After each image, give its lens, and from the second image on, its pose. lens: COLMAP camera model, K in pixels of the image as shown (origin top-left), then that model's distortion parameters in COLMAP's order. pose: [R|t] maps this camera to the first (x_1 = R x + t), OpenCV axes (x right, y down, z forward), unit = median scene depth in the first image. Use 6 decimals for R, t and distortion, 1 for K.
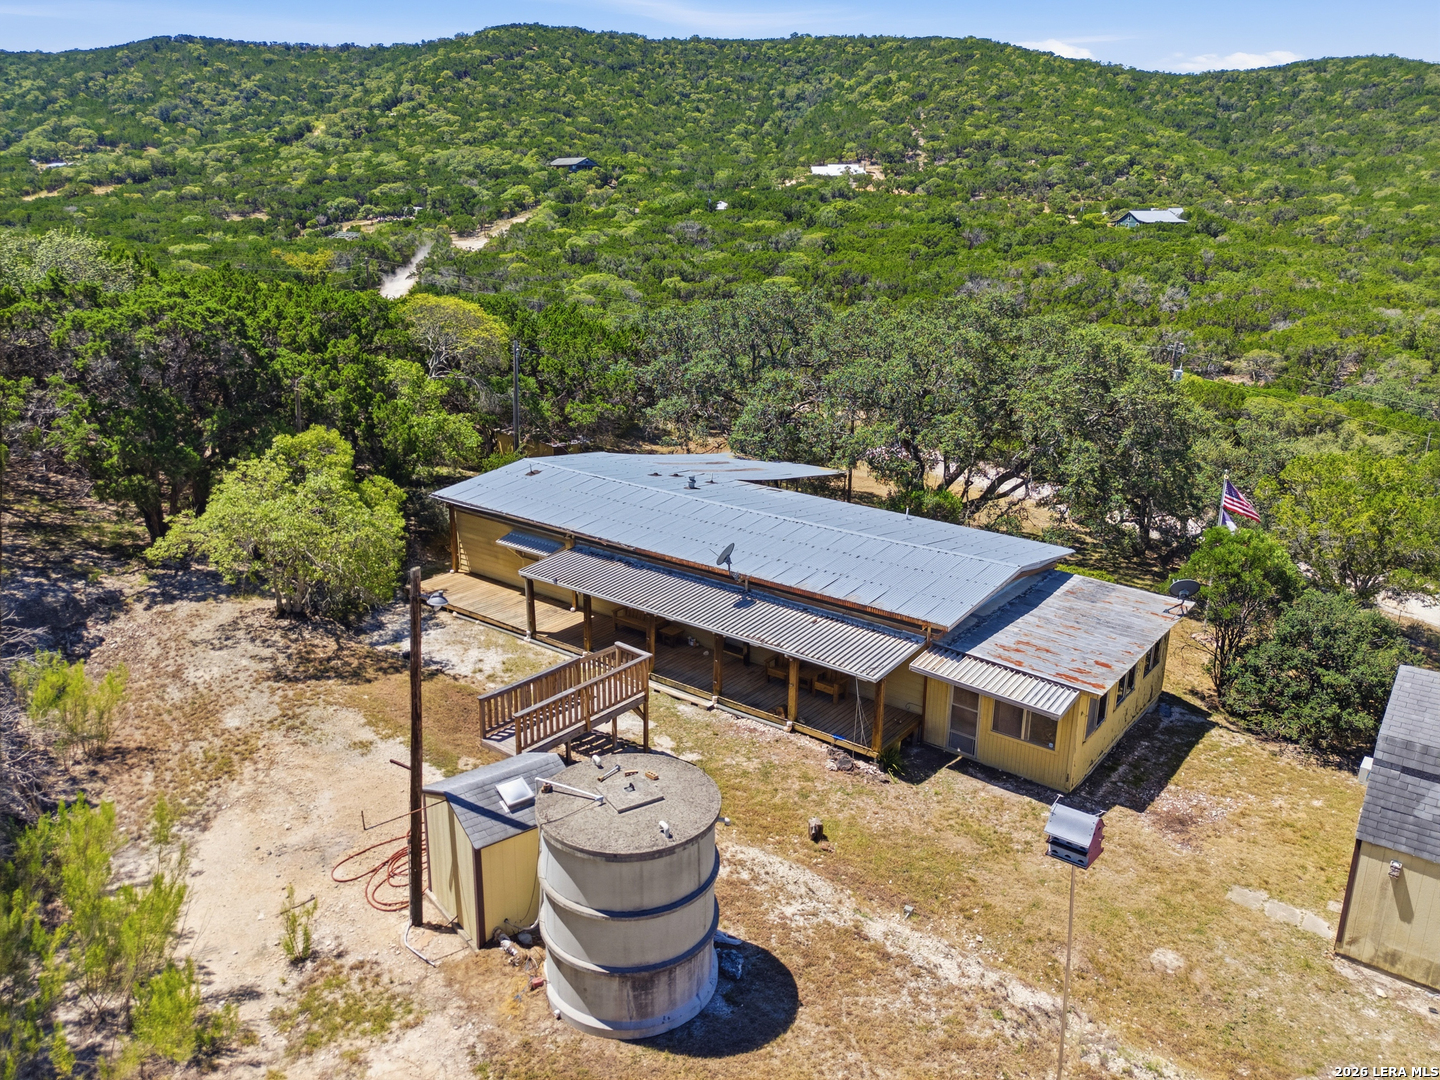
lens RADIAL K [[1057.5, 0, 714.6], [0, 1057.5, 540.0], [0, 0, 1]] dist [0.069249, -0.055612]
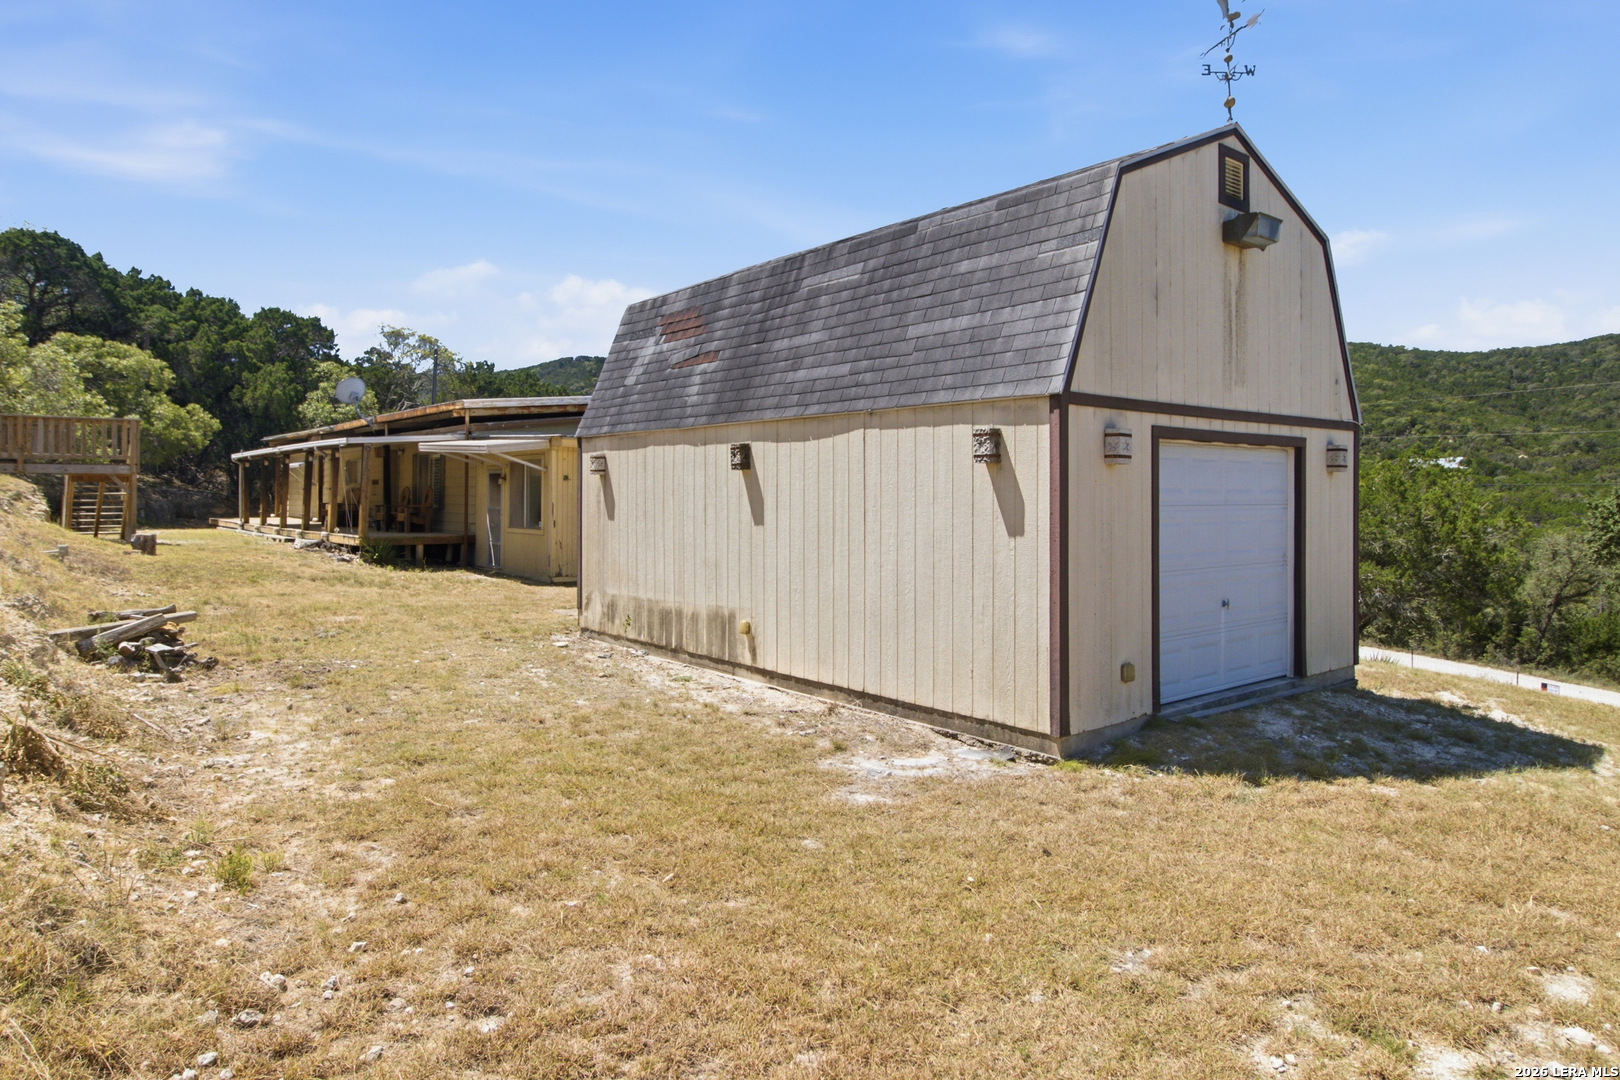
lens RADIAL K [[996.4, 0, 801.4], [0, 996.4, 492.1], [0, 0, 1]] dist [0.002856, 0.003008]
pose [[0.973962, -0.005457, -0.226646, 0.090820], [-0.062857, 0.954018, -0.293085, 0.050489], [0.217824, 0.299700, 0.928834, 0.044421]]
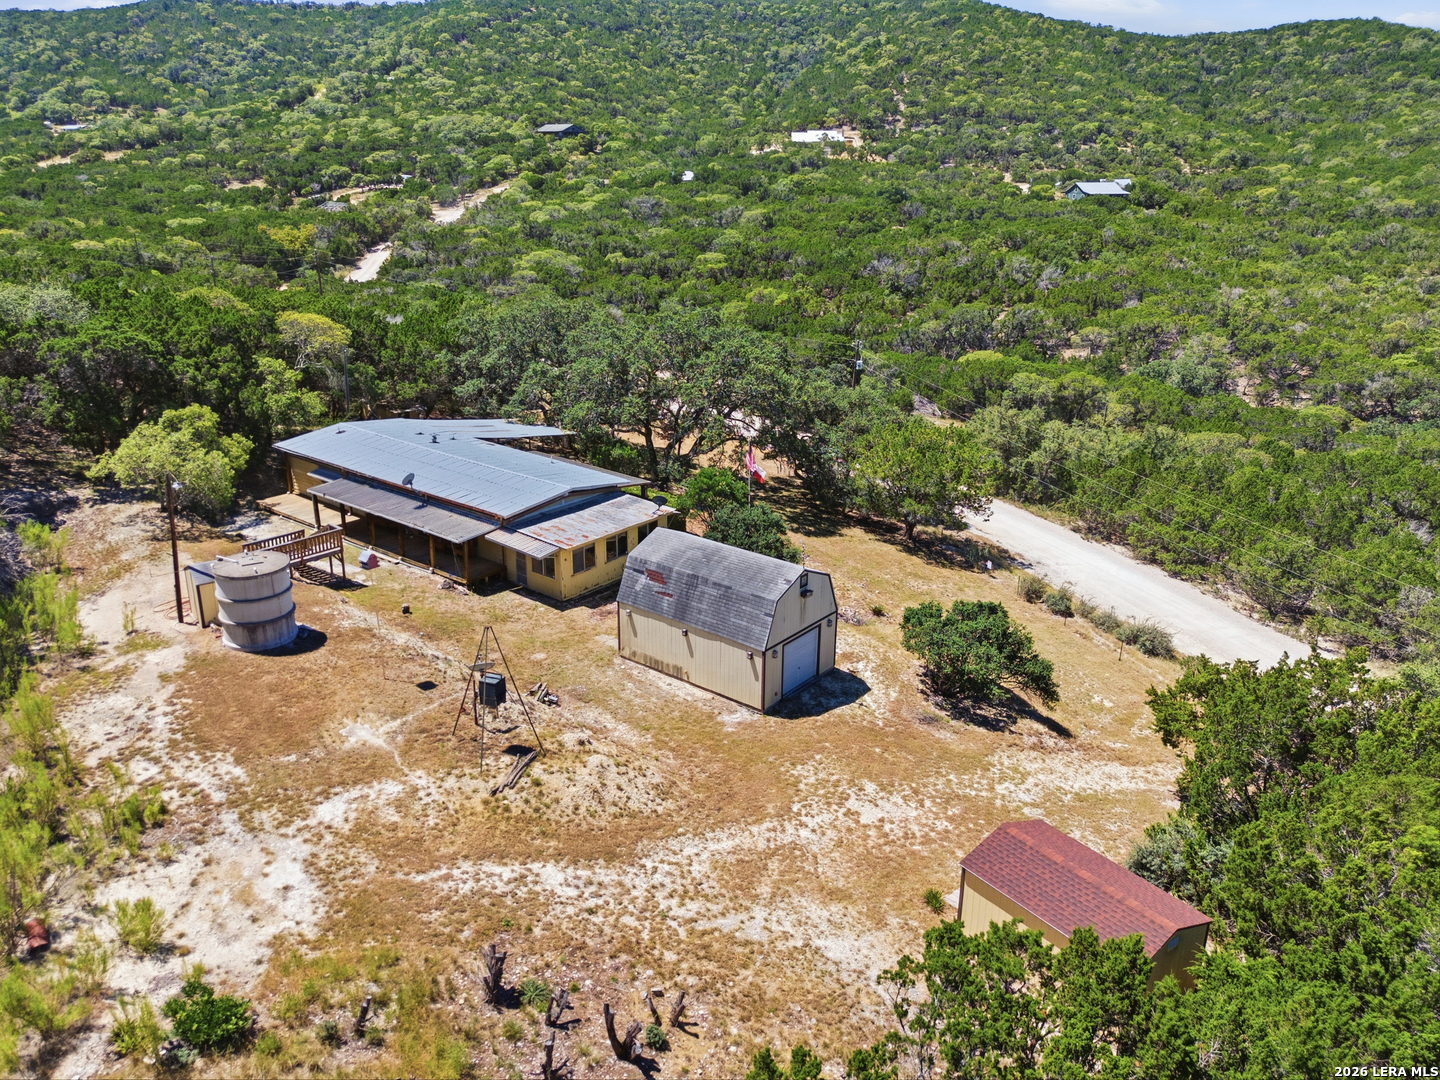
lens RADIAL K [[1057.5, 0, 715.6], [0, 1057.5, 537.7], [0, 0, 1]] dist [0.069249, -0.055612]
pose [[0.999850, 0.008011, -0.015379, 0.085435], [-0.007396, 0.999187, 0.039637, 0.005649], [0.015684, -0.039517, 0.999096, -0.123244]]
